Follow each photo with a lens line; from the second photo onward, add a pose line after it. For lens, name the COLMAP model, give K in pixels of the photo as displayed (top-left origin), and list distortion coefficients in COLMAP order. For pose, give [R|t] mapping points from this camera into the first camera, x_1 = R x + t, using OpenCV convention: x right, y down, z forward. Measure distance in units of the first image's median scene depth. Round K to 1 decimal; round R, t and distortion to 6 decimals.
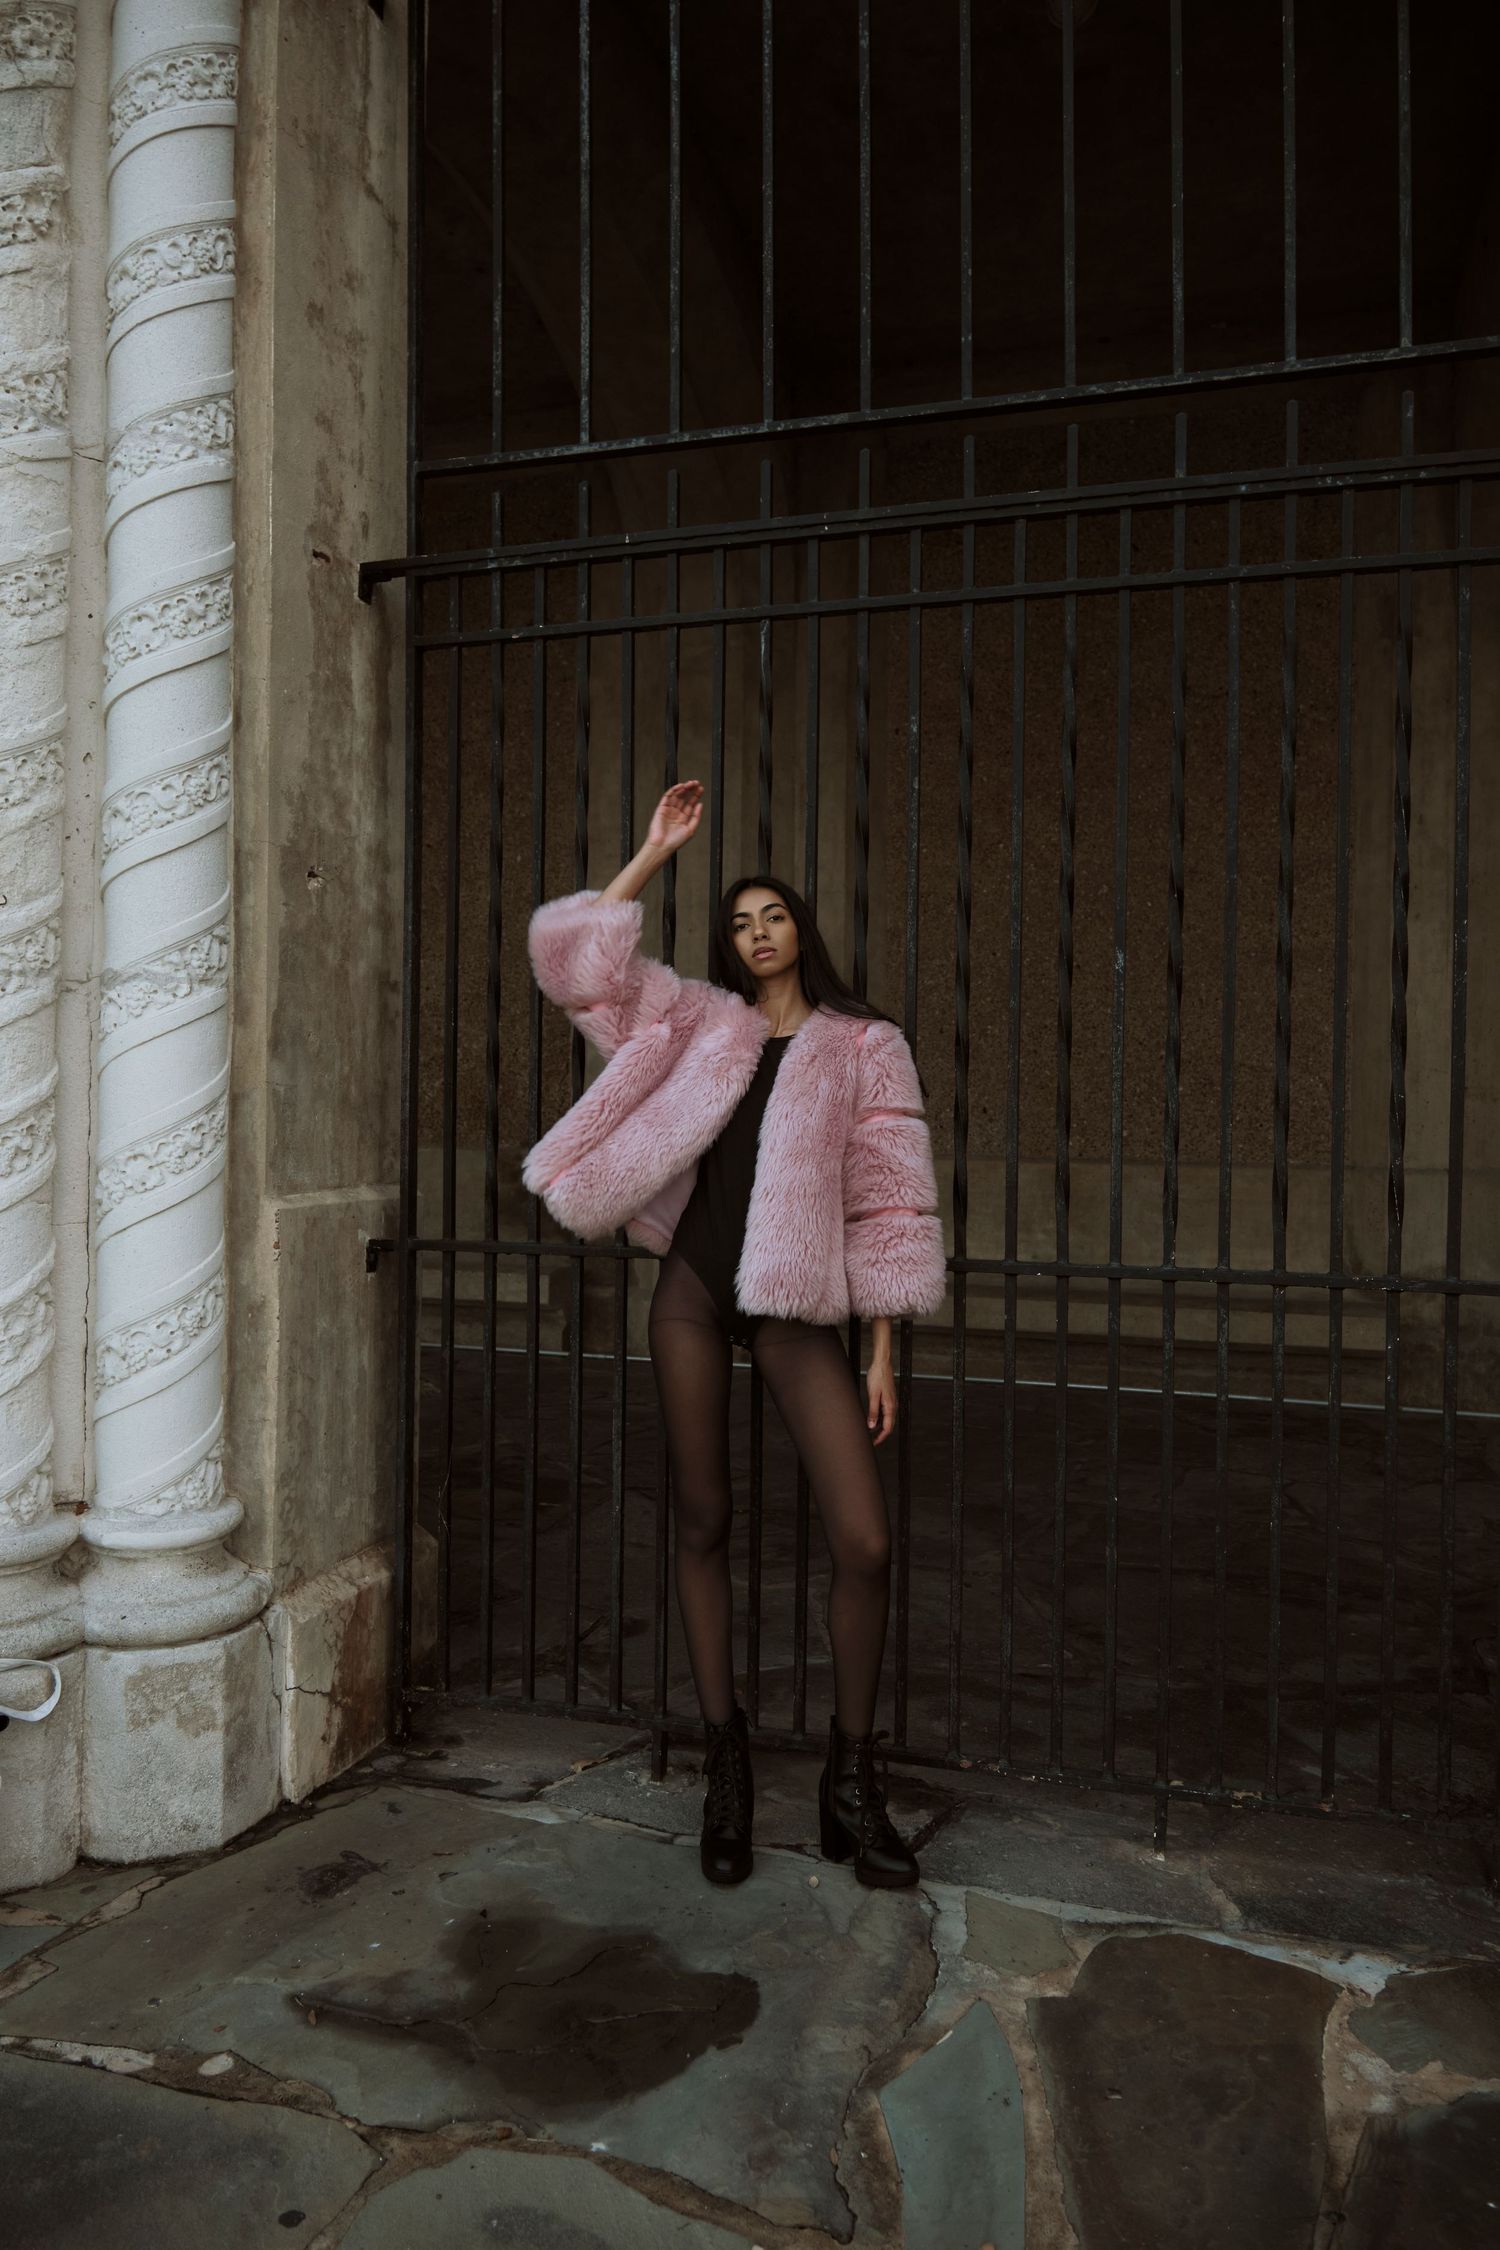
lens RADIAL K [[1604.6, 0, 750.0], [0, 1604.6, 1125.0], [0, 0, 1]] dist [-0.013124, -0.001870]
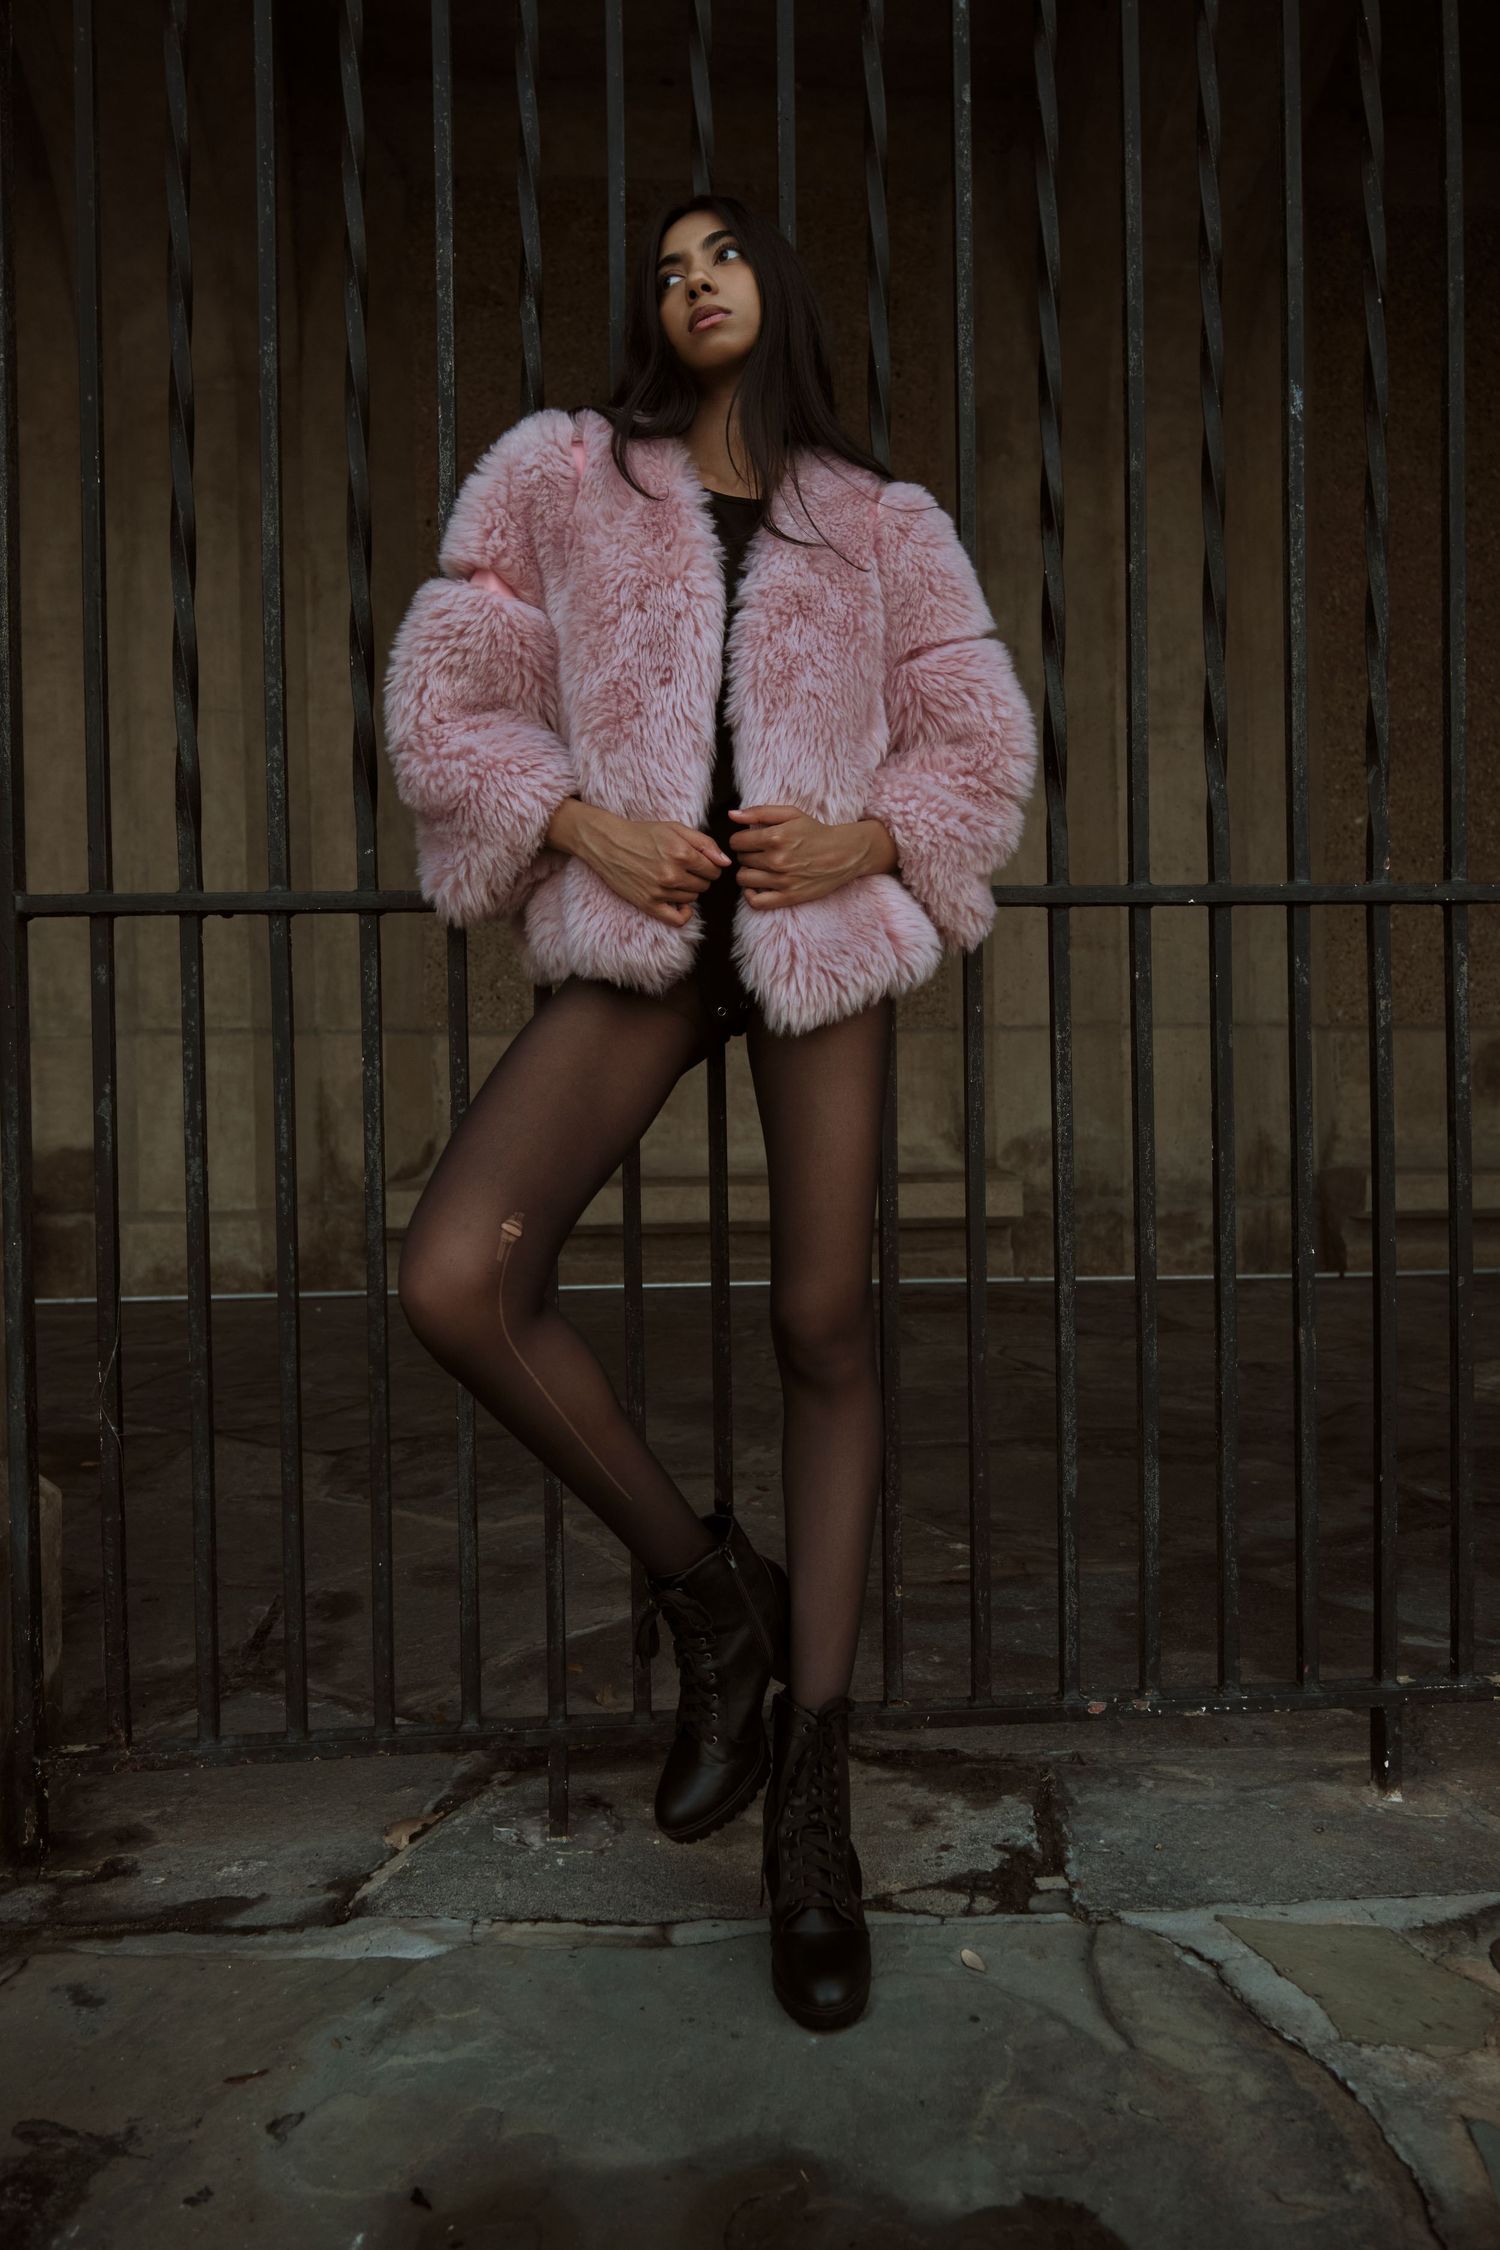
lens RADIAL K [[1604.6, 0, 750.0], [0, 1604.6, 1125.0], [0, 0, 1]] dist [-0.013124, -0.001870]
pose [[0.927600, -0.035225, 0.371910, -0.195697], [0.030442, 0.999361, 0.018726, 0.149628], [-0.372332, -0.006048, 0.928080, 0.449218]]
